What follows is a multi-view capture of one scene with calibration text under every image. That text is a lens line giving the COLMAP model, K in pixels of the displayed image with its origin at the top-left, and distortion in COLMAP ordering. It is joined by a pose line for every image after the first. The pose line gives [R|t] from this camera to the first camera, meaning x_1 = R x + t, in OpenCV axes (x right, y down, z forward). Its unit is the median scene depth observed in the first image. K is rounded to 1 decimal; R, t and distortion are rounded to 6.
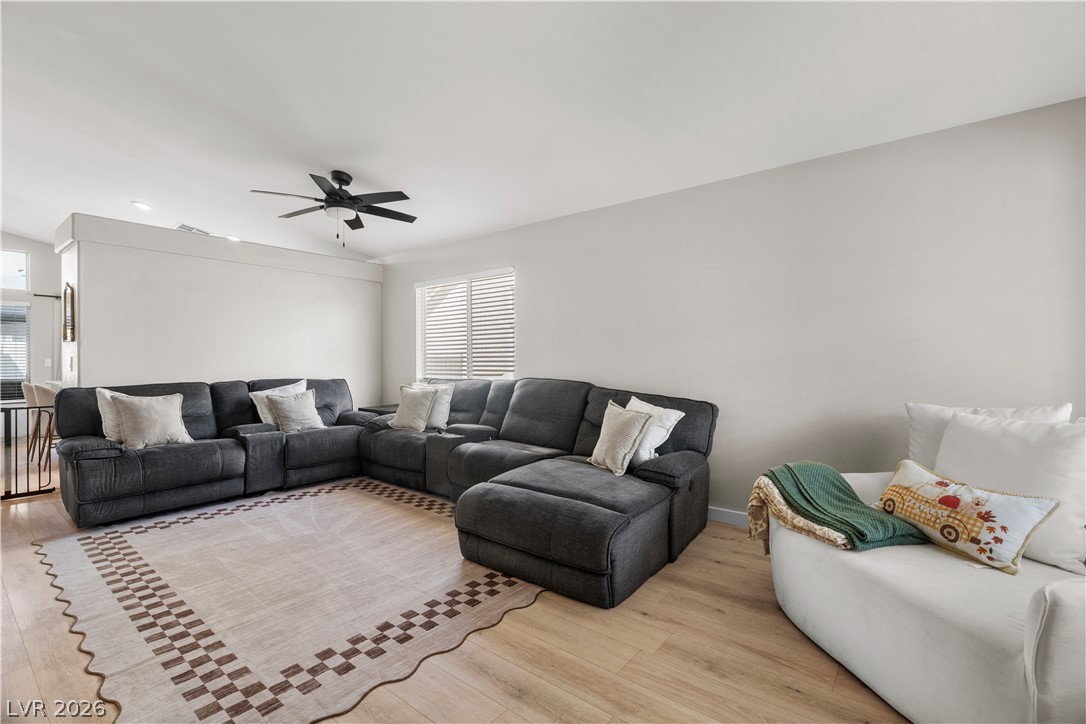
lens RADIAL K [[491.6, 0, 542.4], [0, 491.6, 362.4], [0, 0, 1]] dist [-0.007683, 0.002871]
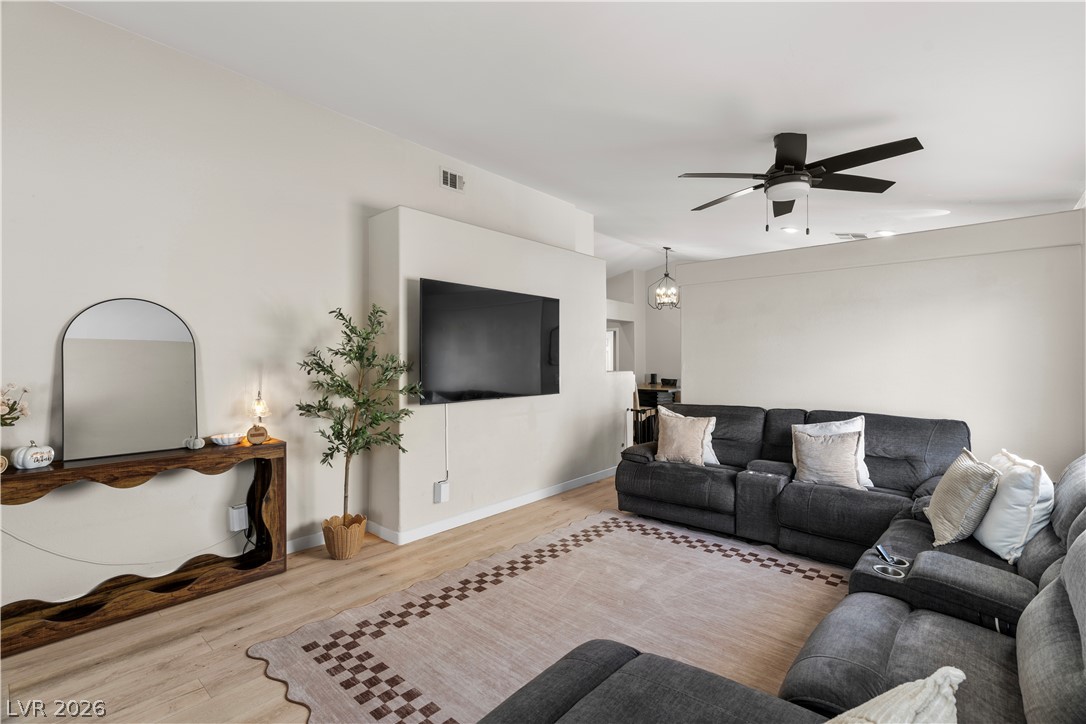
lens RADIAL K [[491.6, 0, 542.0], [0, 491.6, 359.2], [0, 0, 1]] dist [-0.007683, 0.002871]
pose [[-0.050387, 0.000180, -0.998730, 0.414031], [-0.002542, 0.999997, 0.000309, -0.075952], [0.998727, 0.002555, -0.050386, 0.875656]]
